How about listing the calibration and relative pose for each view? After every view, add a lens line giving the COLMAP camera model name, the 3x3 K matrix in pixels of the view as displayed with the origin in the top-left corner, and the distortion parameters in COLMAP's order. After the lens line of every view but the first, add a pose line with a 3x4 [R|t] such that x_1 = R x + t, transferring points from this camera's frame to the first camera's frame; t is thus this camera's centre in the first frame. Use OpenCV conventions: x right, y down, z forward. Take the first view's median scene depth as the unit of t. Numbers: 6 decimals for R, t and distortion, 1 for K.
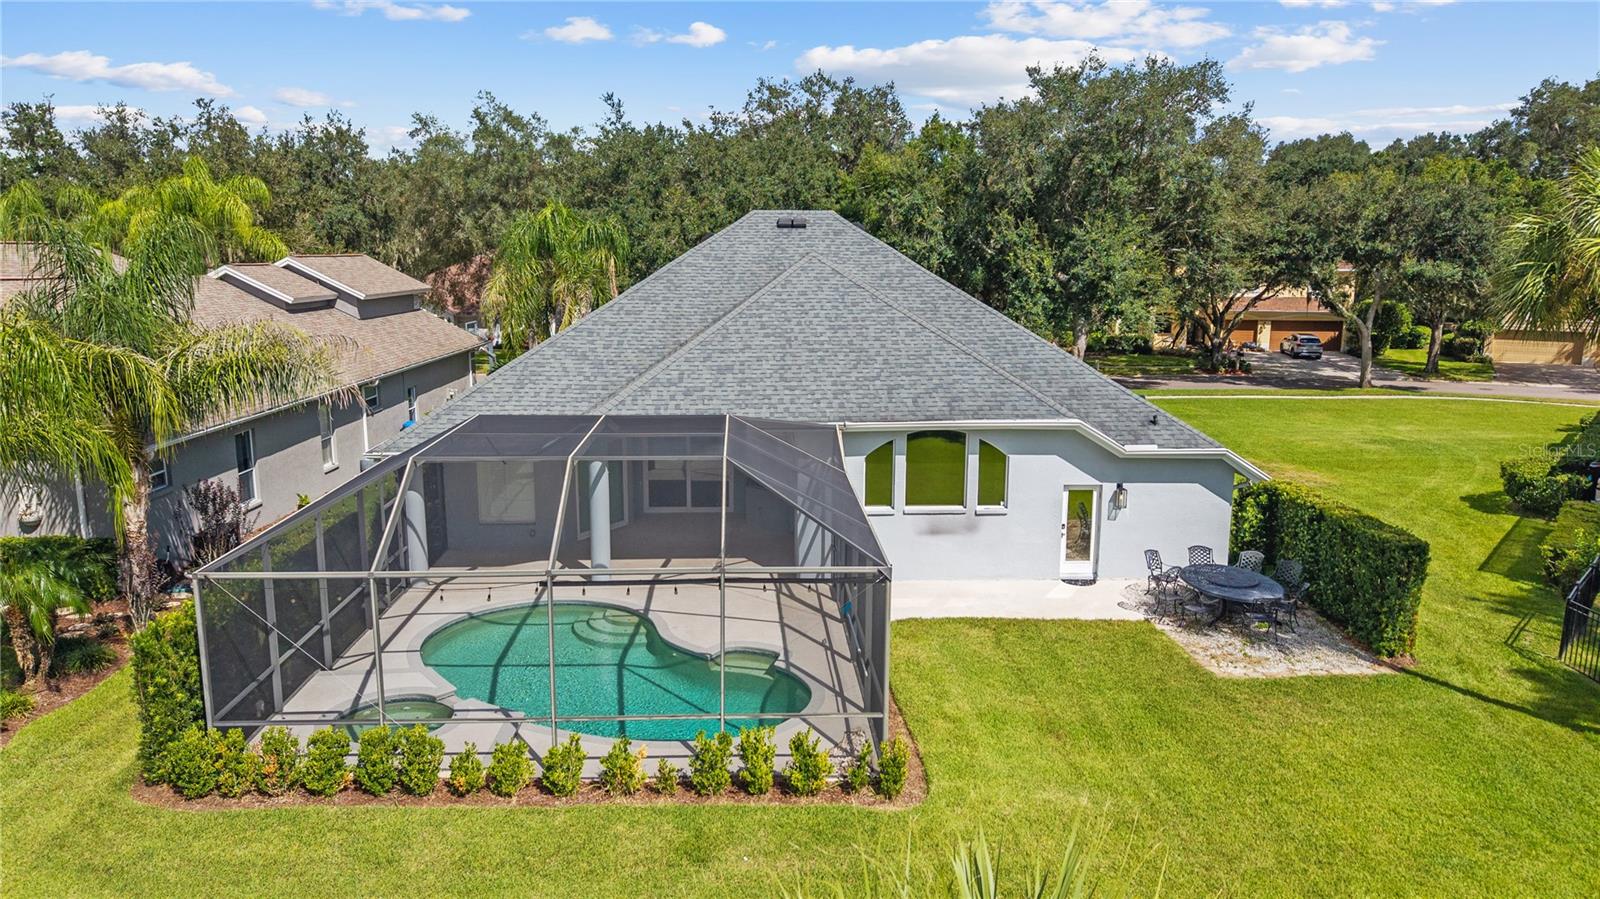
lens RADIAL K [[1090.6, 0, 800.0], [0, 1090.6, 449.5], [0, 0, 1]] dist [0.017736, -0.000816]
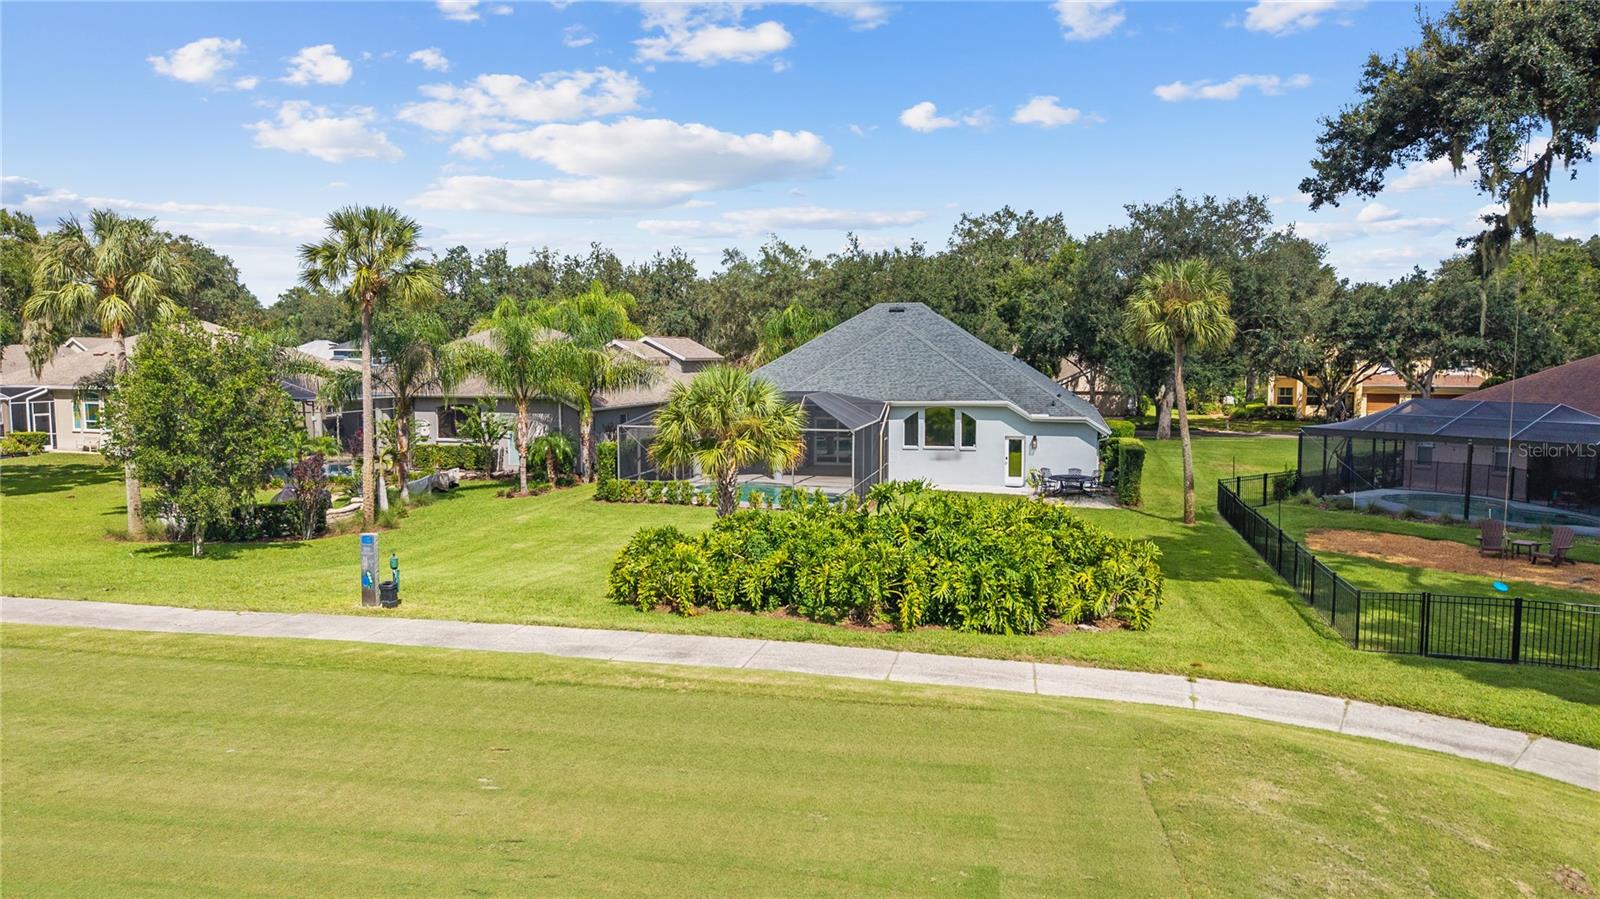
lens RADIAL K [[1118.2, 0, 800.0], [0, 1118.2, 449.5], [0, 0, 1]] dist [0.204154, -0.000293]
pose [[0.959897, 0.018253, -0.279759, 0.193086], [-0.046221, 0.994527, -0.093703, 0.111852], [0.276517, 0.102876, 0.955487, -0.441570]]
